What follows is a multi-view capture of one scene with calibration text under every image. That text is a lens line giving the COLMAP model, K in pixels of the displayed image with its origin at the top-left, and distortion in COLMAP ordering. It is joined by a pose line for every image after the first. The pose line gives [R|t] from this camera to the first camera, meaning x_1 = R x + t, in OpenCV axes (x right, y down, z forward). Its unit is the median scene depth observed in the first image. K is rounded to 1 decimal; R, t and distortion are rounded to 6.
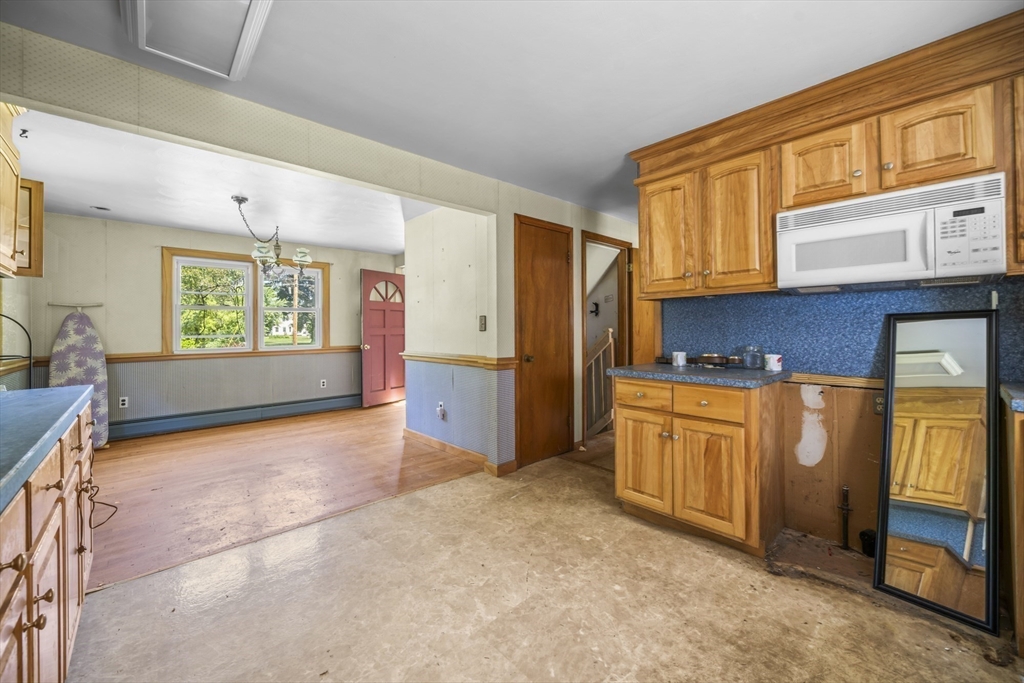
lens RADIAL K [[393.7, 0, 510.0], [0, 393.7, 331.7], [0, 0, 1]] dist [-0.001030, -0.000079]
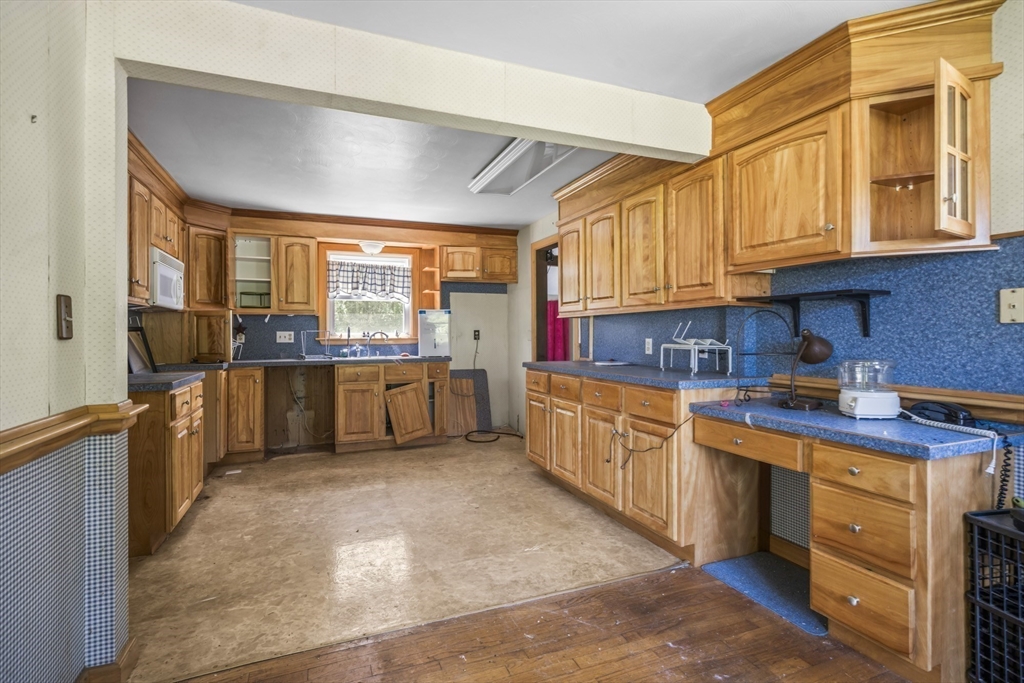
lens RADIAL K [[484.5, 0, 511.1], [0, 484.5, 336.1], [0, 0, 1]] dist [-0.000054, -0.000015]
pose [[-0.937334, 0.010470, 0.348276, -0.913333], [0.012661, 0.999912, 0.004014, -0.001635], [-0.348203, 0.008172, -0.937384, 1.966219]]
